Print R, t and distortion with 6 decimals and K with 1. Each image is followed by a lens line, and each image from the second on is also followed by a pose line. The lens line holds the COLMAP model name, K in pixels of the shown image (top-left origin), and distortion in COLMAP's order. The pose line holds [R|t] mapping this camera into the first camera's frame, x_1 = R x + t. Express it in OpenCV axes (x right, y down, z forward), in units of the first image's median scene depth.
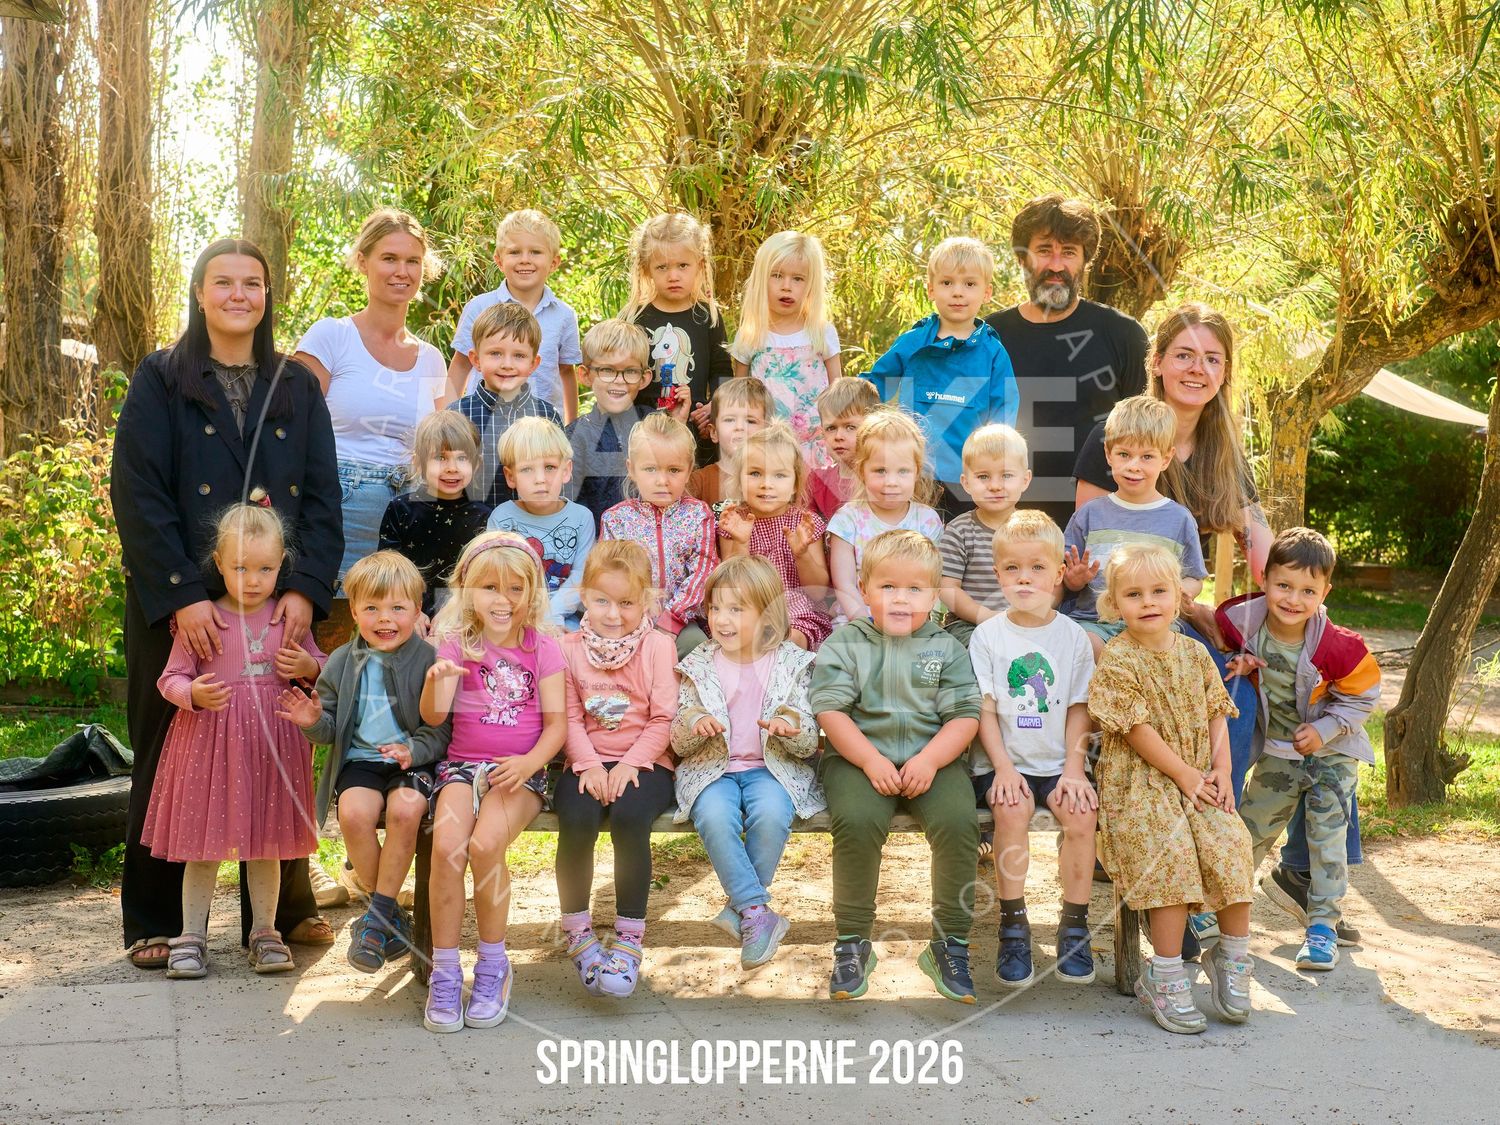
lens RADIAL K [[2086.6, 0, 752.0], [0, 2086.6, 627.7], [0, 0, 1]] dist [-0.023623, -0.049014]
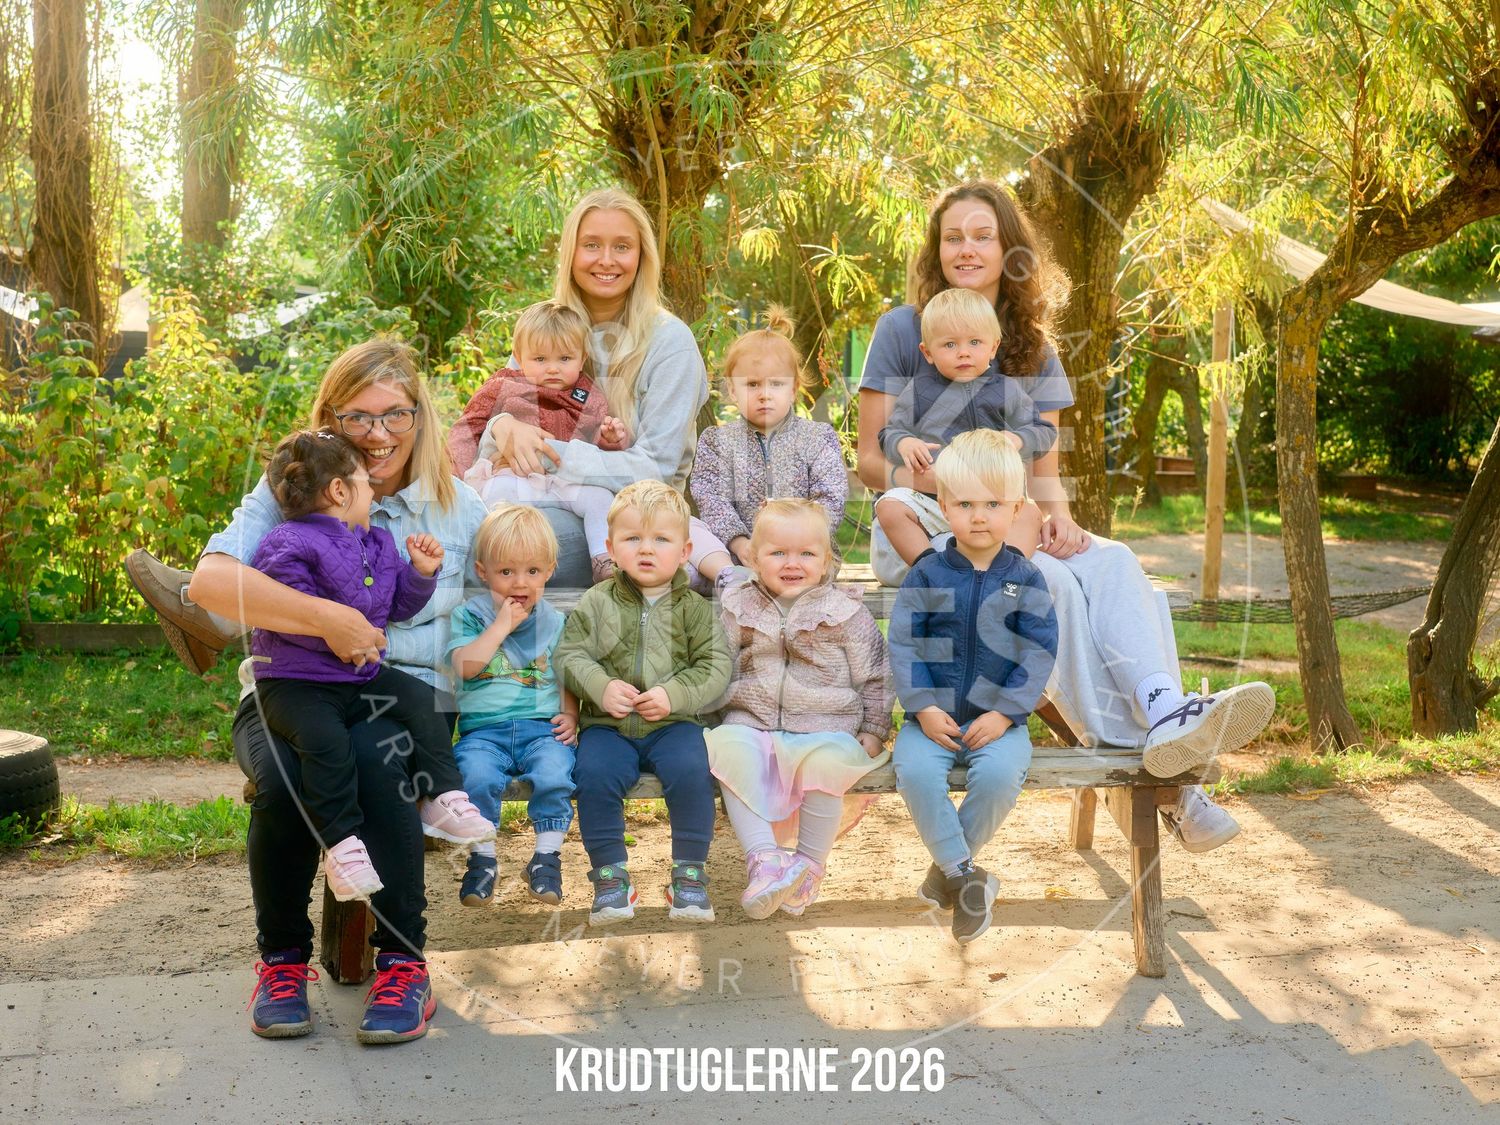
lens RADIAL K [[1924.9, 0, 750.0], [0, 1924.9, 562.5], [0, 0, 1]] dist [-0.018378, -0.060947]
pose [[0.999764, -0.020821, 0.006159, 0.009432], [0.020768, 0.999749, 0.008445, -0.003943], [-0.006333, -0.008315, 0.999945, 0.155118]]
